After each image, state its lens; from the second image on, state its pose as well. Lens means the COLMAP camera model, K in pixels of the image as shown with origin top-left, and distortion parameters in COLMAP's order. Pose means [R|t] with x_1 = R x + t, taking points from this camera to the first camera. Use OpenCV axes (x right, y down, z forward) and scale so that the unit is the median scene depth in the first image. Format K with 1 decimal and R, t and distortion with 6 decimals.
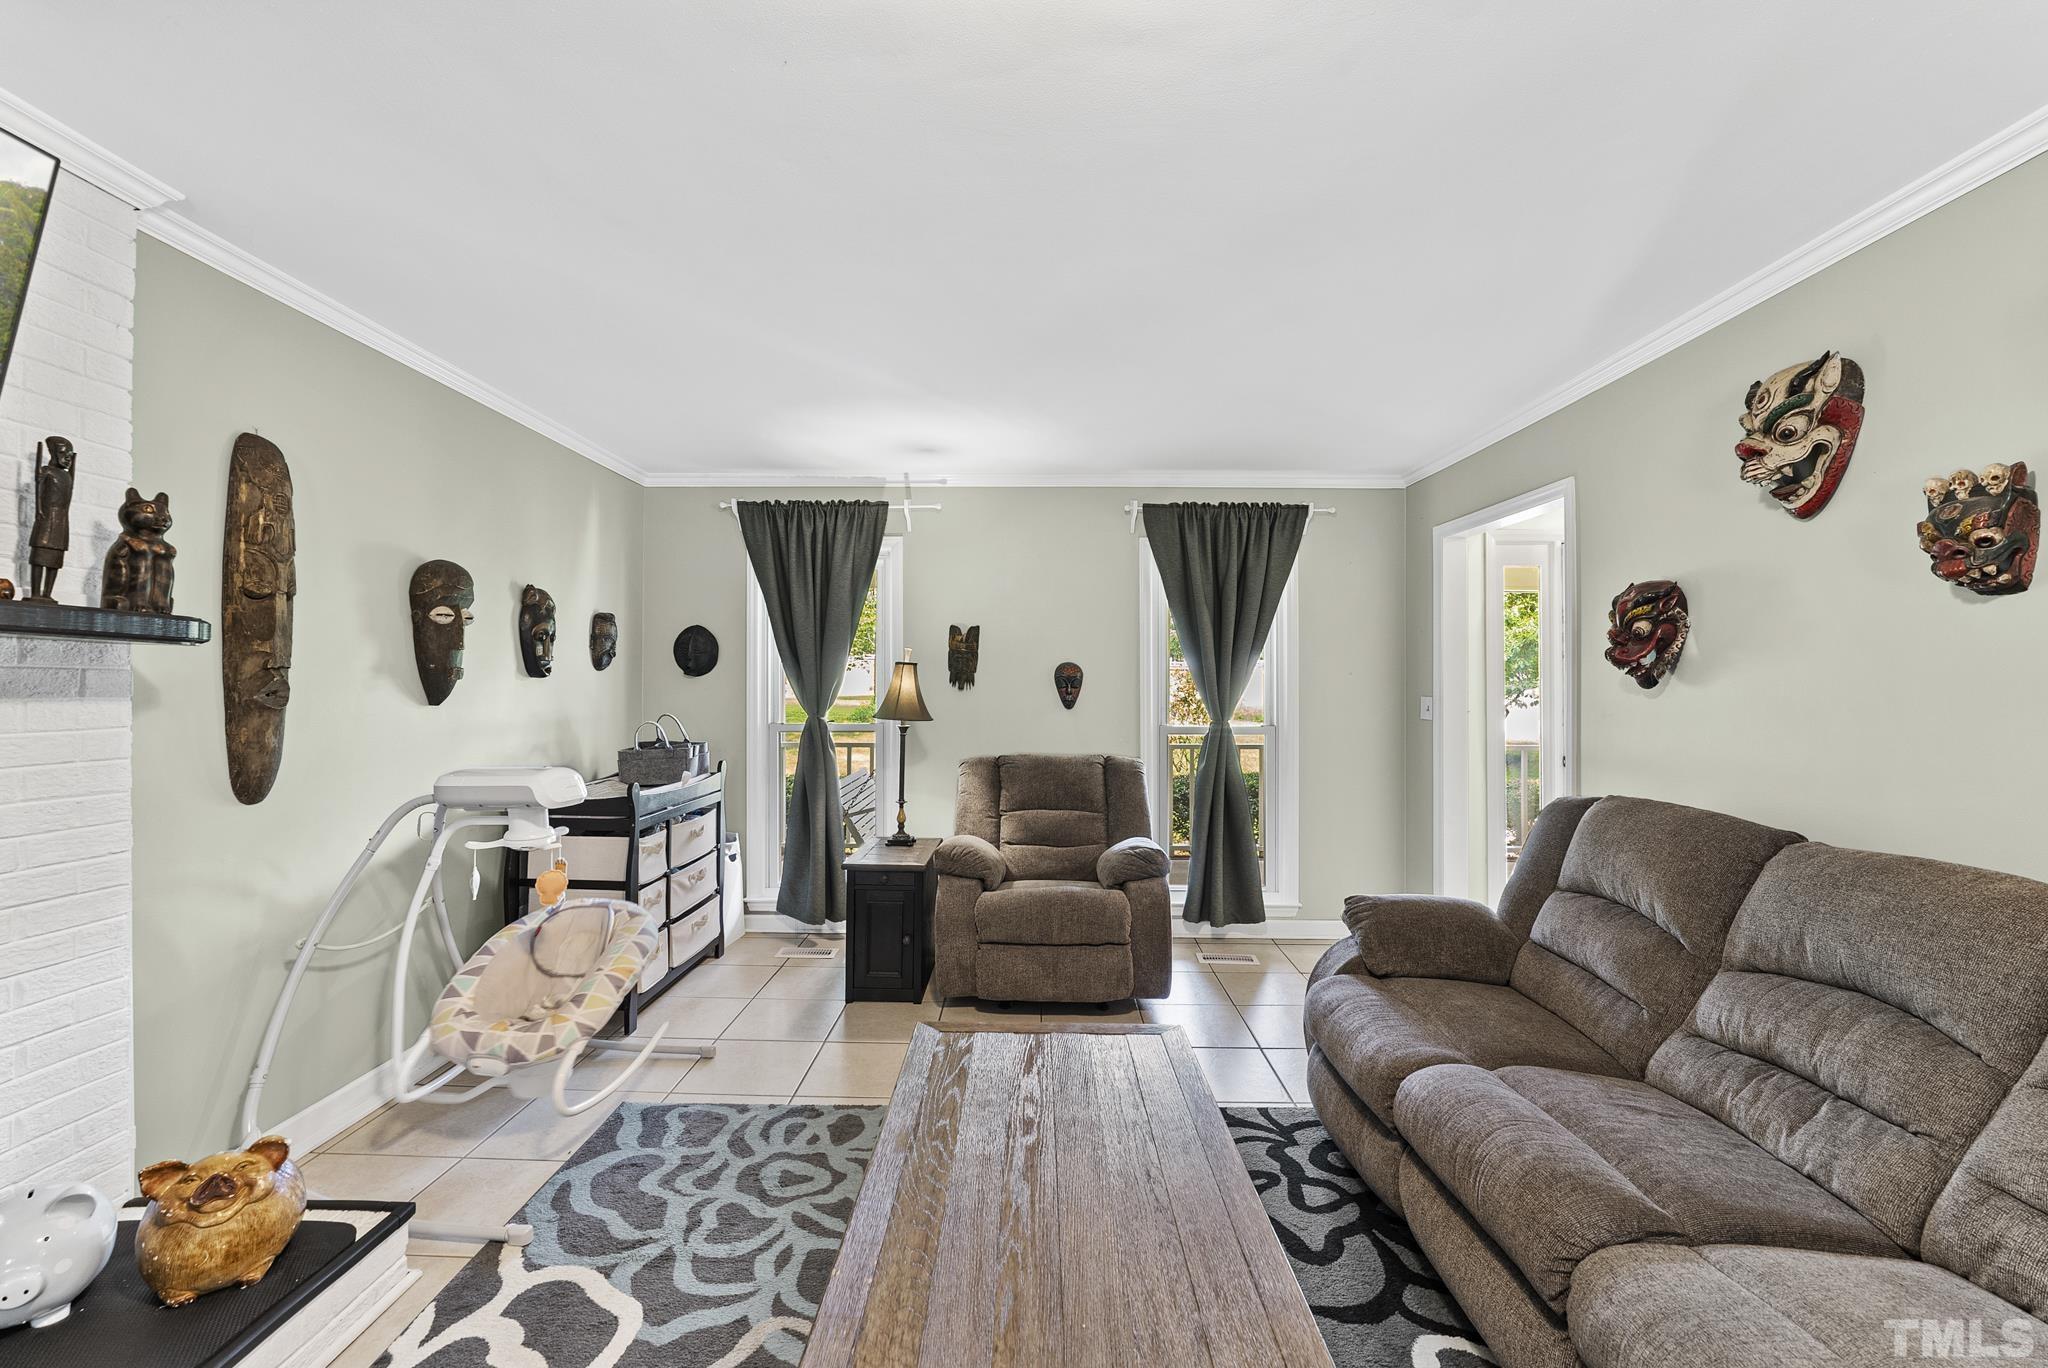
lens RADIAL K [[840.2, 0, 1021.8], [0, 840.2, 685.3], [0, 0, 1]] dist [-0.010618, 0.000193]
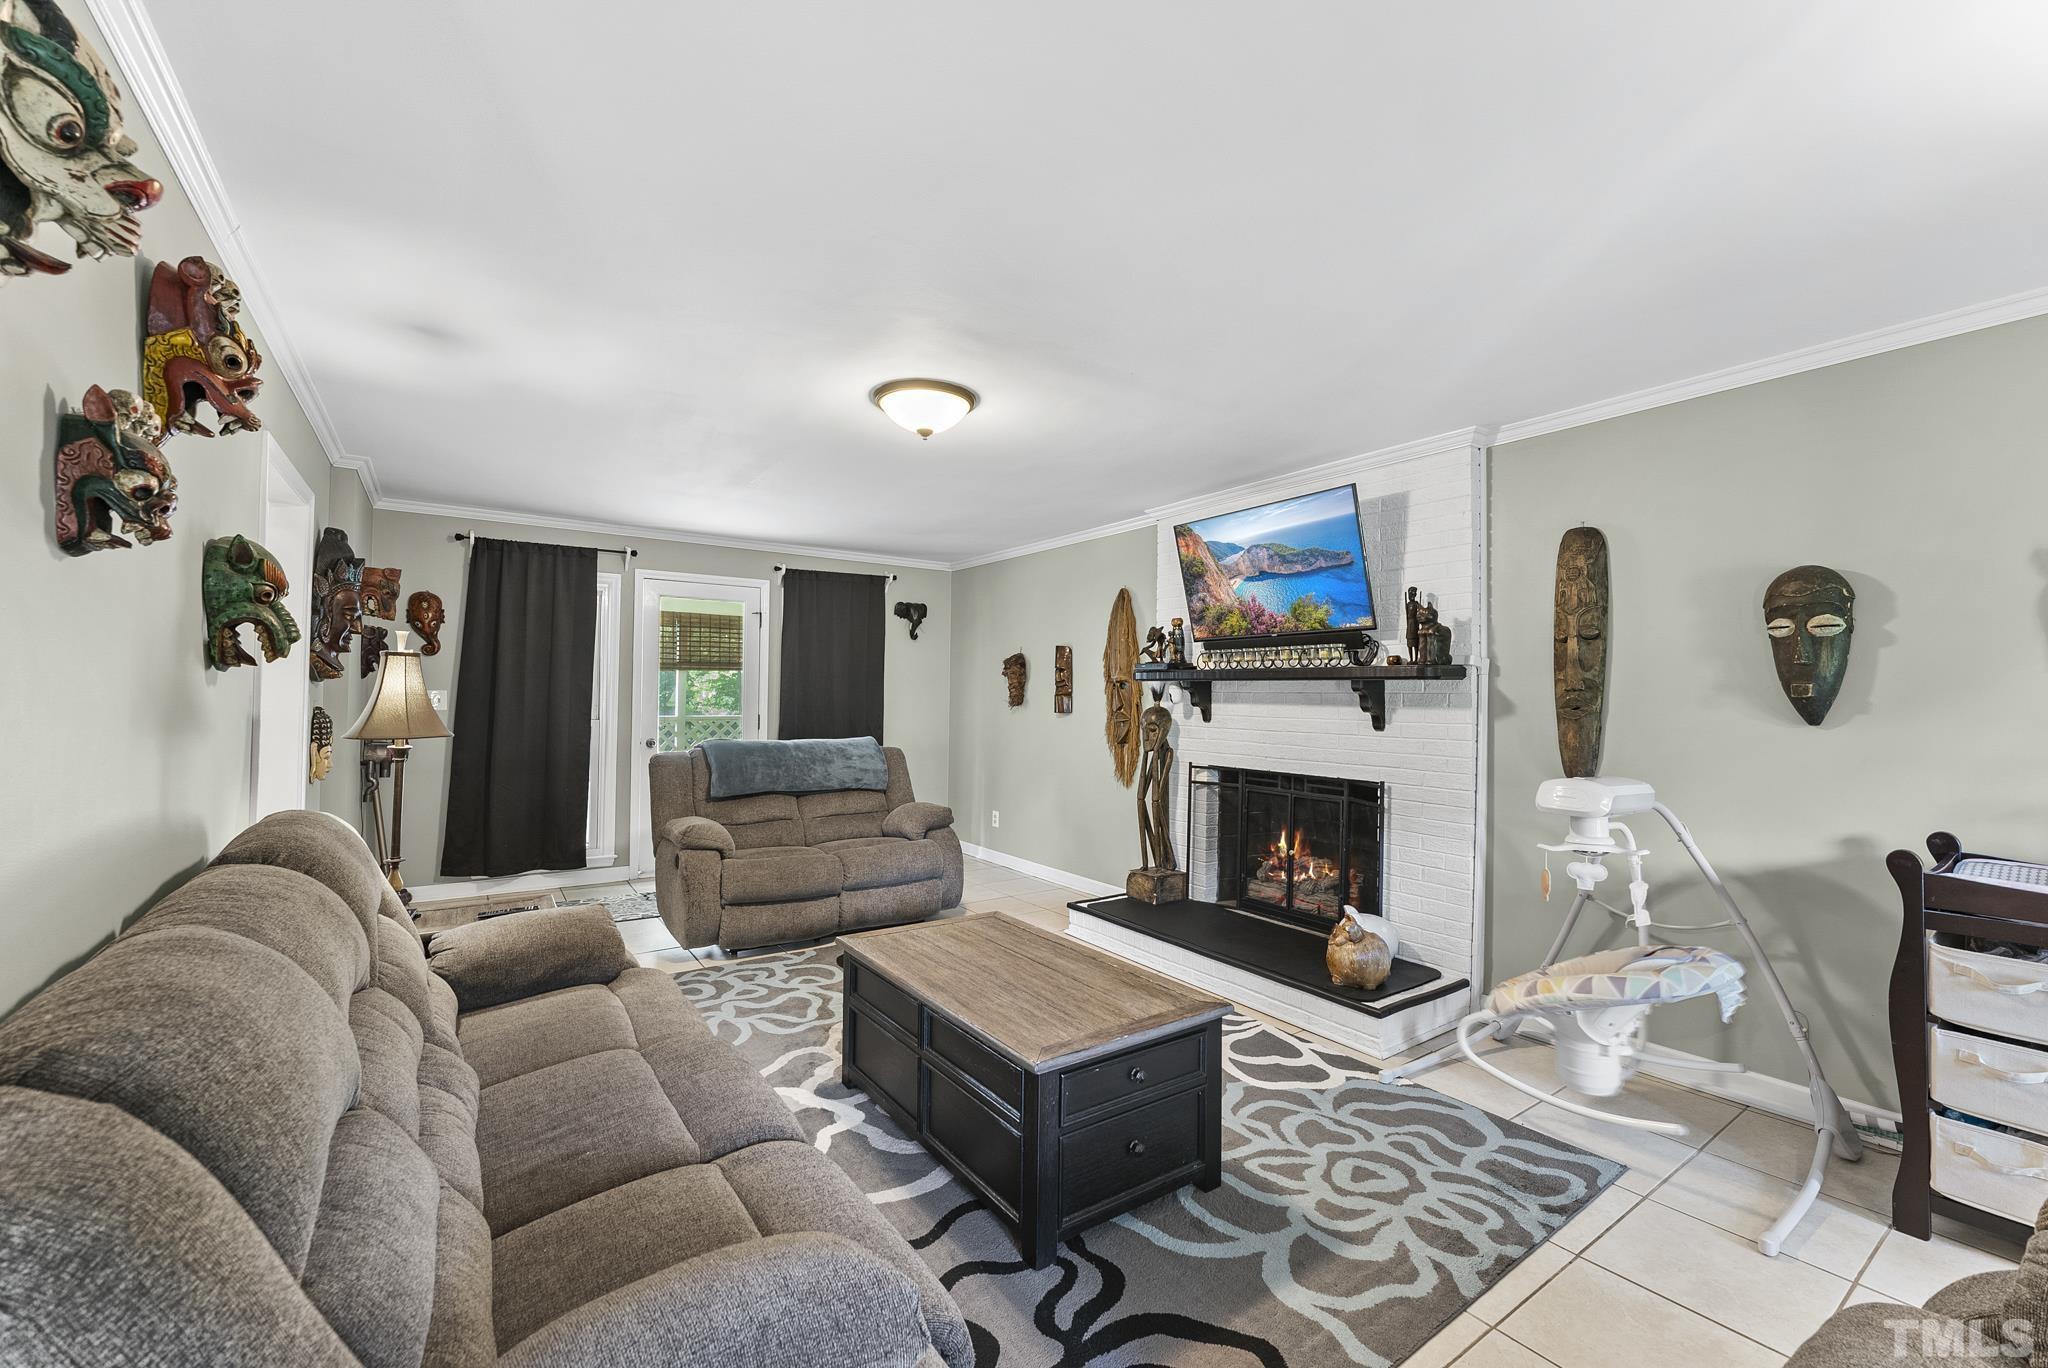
lens RADIAL K [[840.2, 0, 1021.8], [0, 840.2, 685.3], [0, 0, 1]] dist [-0.010618, 0.000193]
pose [[-0.808918, -0.010876, -0.587821, 0.693406], [-0.004607, 0.999915, -0.012162, -0.007563], [0.587904, -0.007130, -0.808899, 1.595573]]
